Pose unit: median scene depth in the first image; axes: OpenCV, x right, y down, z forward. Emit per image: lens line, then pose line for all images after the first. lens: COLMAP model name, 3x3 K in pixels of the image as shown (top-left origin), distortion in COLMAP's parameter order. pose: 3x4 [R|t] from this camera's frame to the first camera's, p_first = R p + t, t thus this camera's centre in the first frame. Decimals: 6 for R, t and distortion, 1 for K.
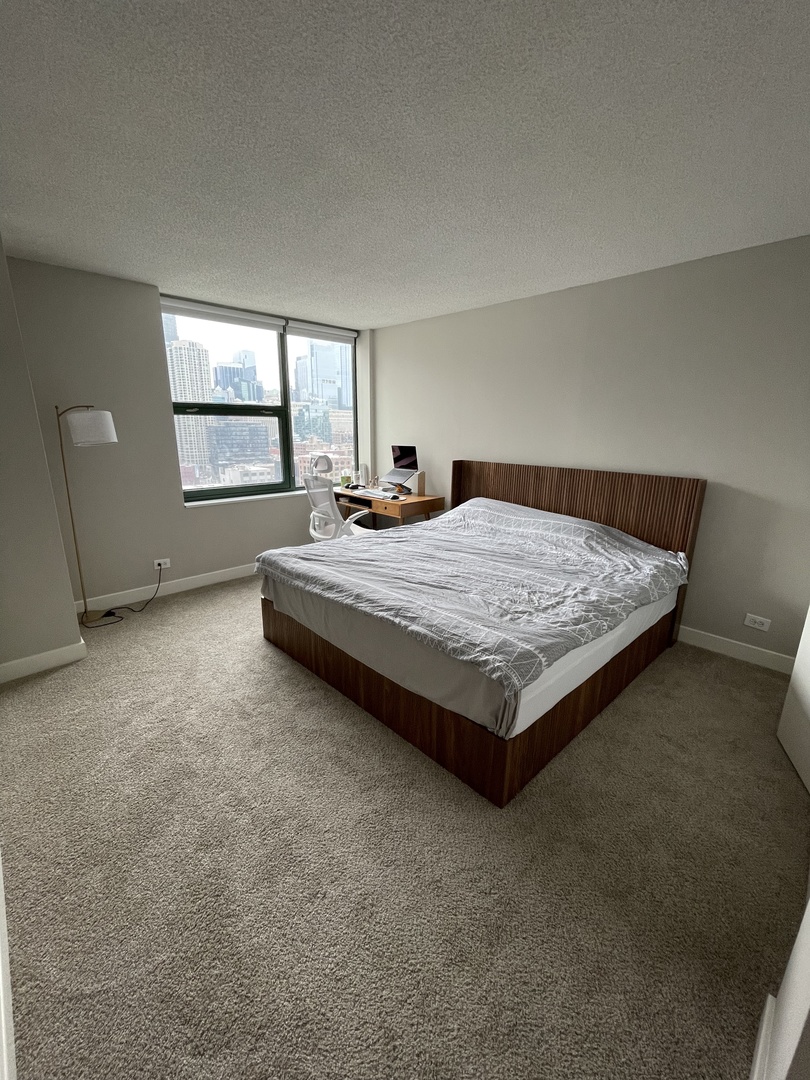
lens RADIAL K [[437.7, 0, 403.7], [0, 437.7, 537.9], [0, 0, 1]] dist [-0.002172, -0.000227]
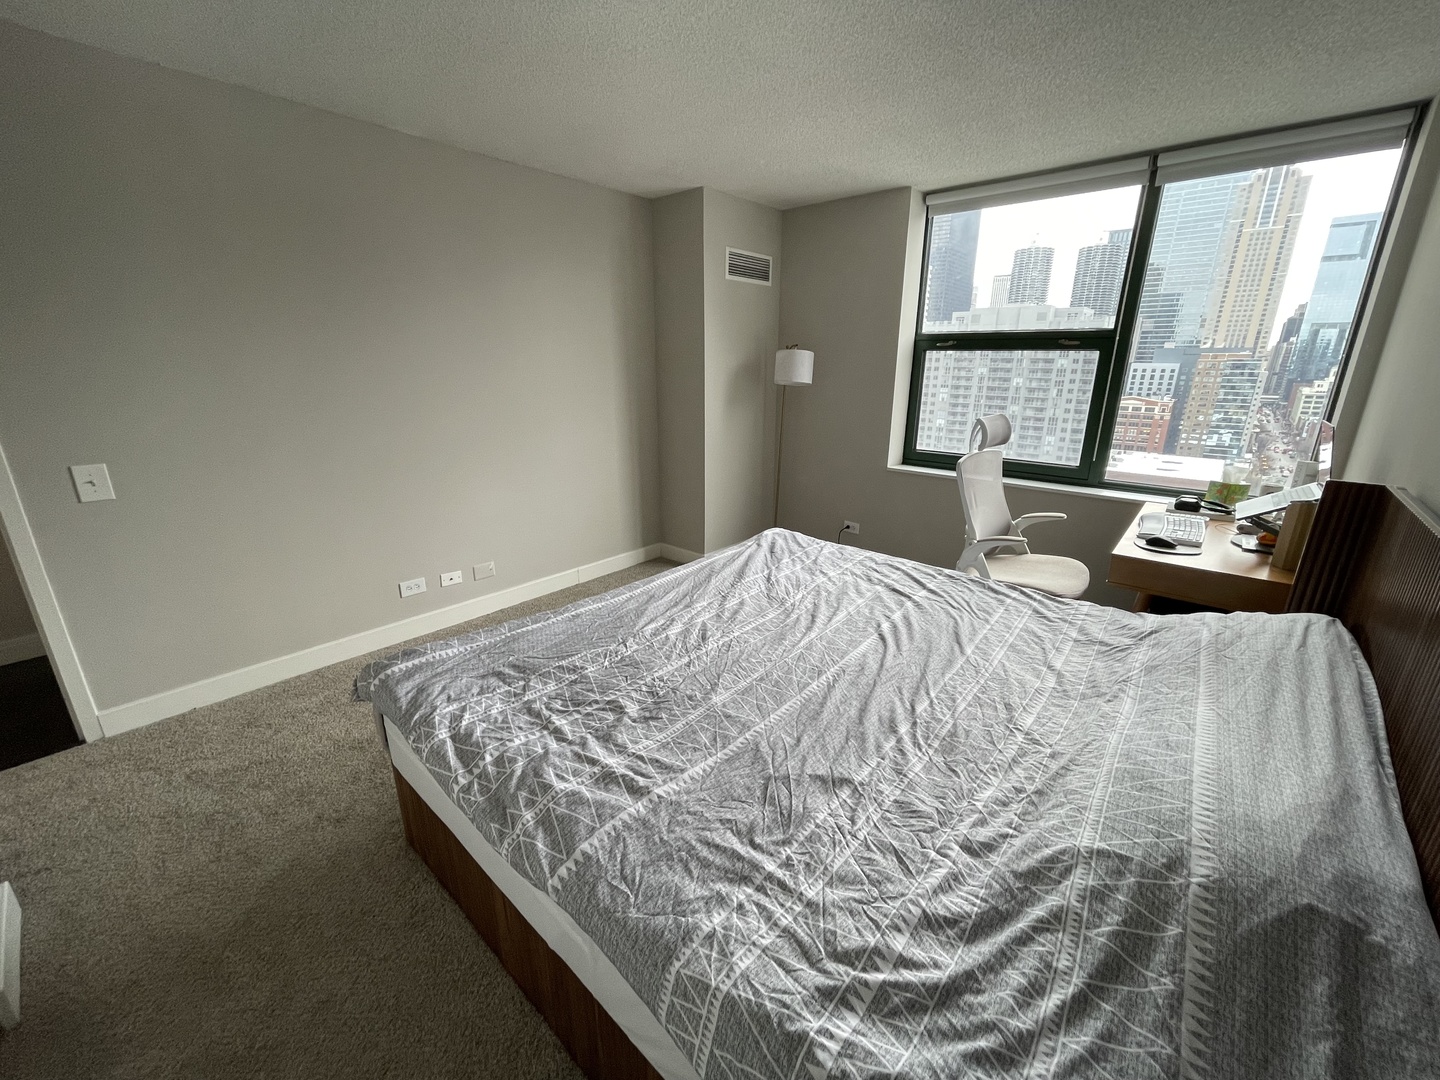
lens RADIAL K [[583.6, 0, 725.2], [0, 583.6, 541.2], [0, 0, 1]] dist [-0.002172, -0.000227]
pose [[0.094156, 0.290657, -0.952183, 0.734714], [-0.249984, 0.932692, 0.259987, -0.211915], [0.963661, 0.213551, 0.160478, 0.811829]]
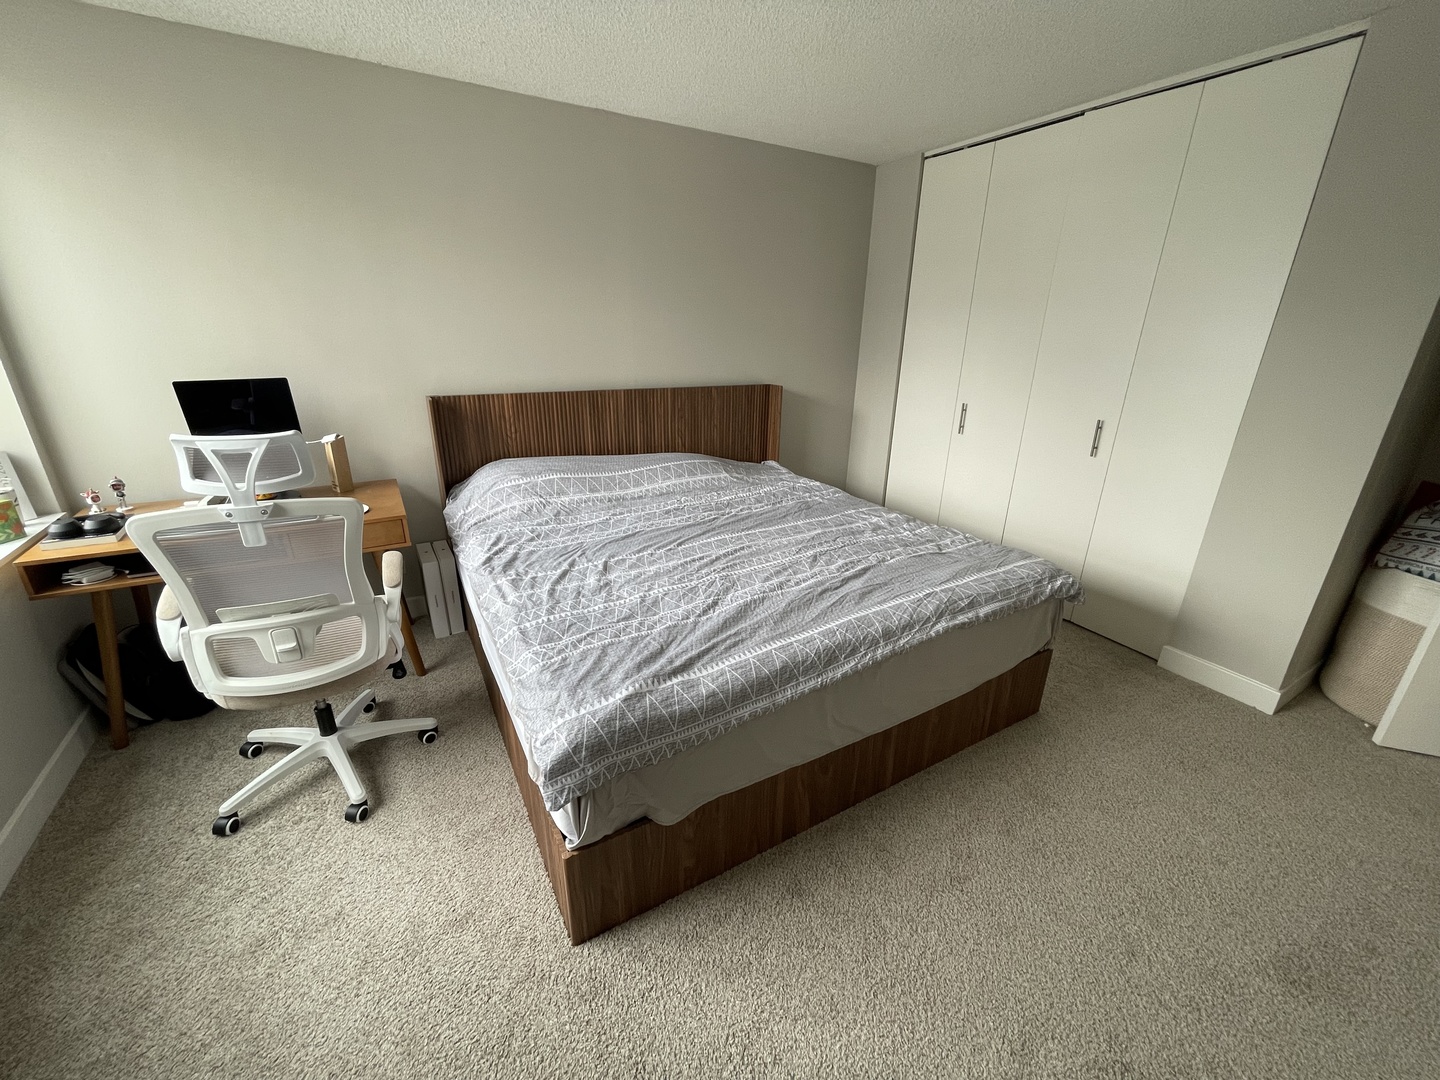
lens RADIAL K [[583.6, 0, 722.8], [0, 583.6, 539.0], [0, 0, 1]] dist [-0.002172, -0.000227]
pose [[0.237061, -0.346769, 0.907498, -0.703445], [0.226142, 0.928162, 0.295592, -0.233840], [-0.944808, 0.135150, 0.298451, 0.789767]]
